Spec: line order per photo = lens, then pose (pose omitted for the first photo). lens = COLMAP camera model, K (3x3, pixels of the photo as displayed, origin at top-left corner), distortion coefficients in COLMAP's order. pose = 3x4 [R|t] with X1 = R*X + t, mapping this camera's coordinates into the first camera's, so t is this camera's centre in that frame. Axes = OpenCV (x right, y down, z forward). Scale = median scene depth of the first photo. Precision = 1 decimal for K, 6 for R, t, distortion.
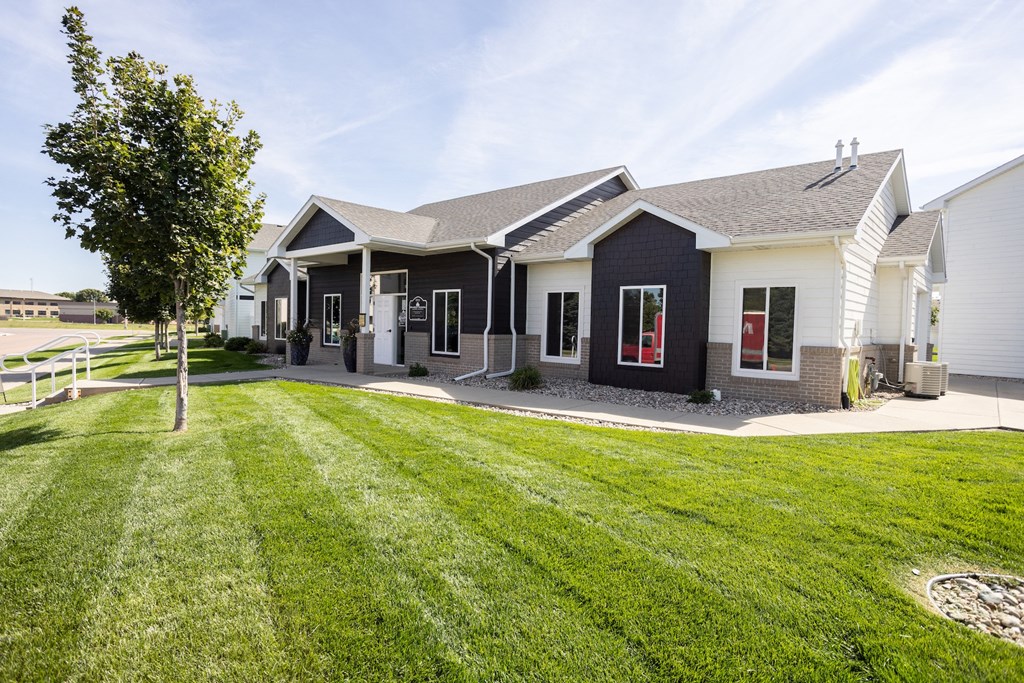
lens RADIAL K [[516.9, 0, 515.0], [0, 516.9, 336.3], [0, 0, 1]] dist [-0.012325, 0.000324]
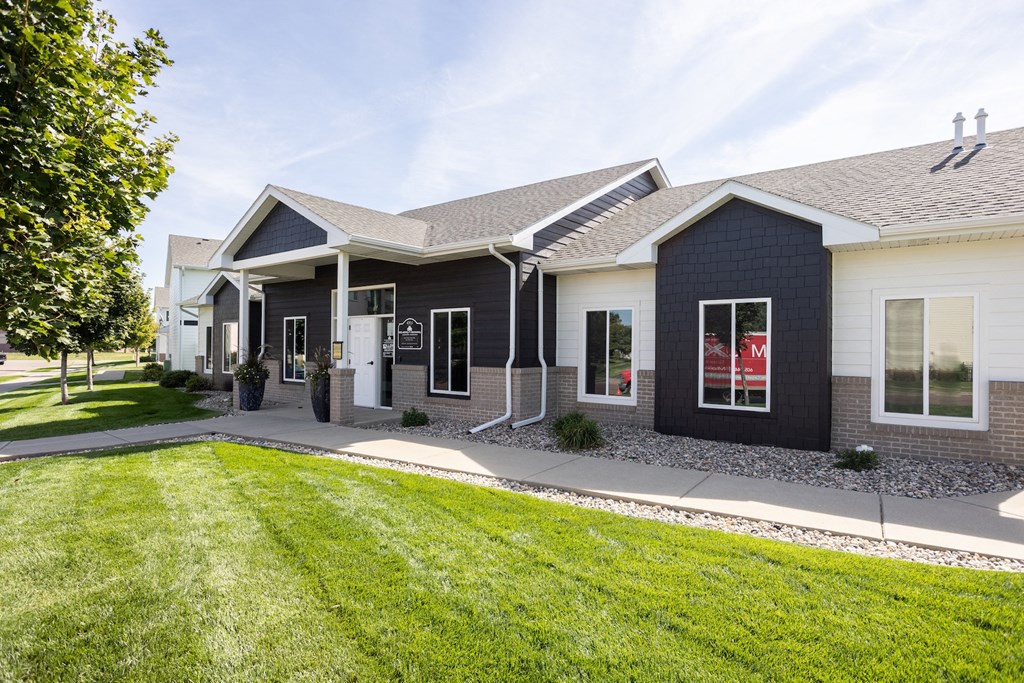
lens RADIAL K [[493.0, 0, 509.7], [0, 493.0, 335.9], [0, 0, 1]] dist [-0.042963, 0.031029]
pose [[0.996949, -0.012227, 0.077090, -0.102488], [0.015687, 0.998889, -0.044436, -0.016760], [-0.076461, 0.045510, 0.996033, 0.278915]]
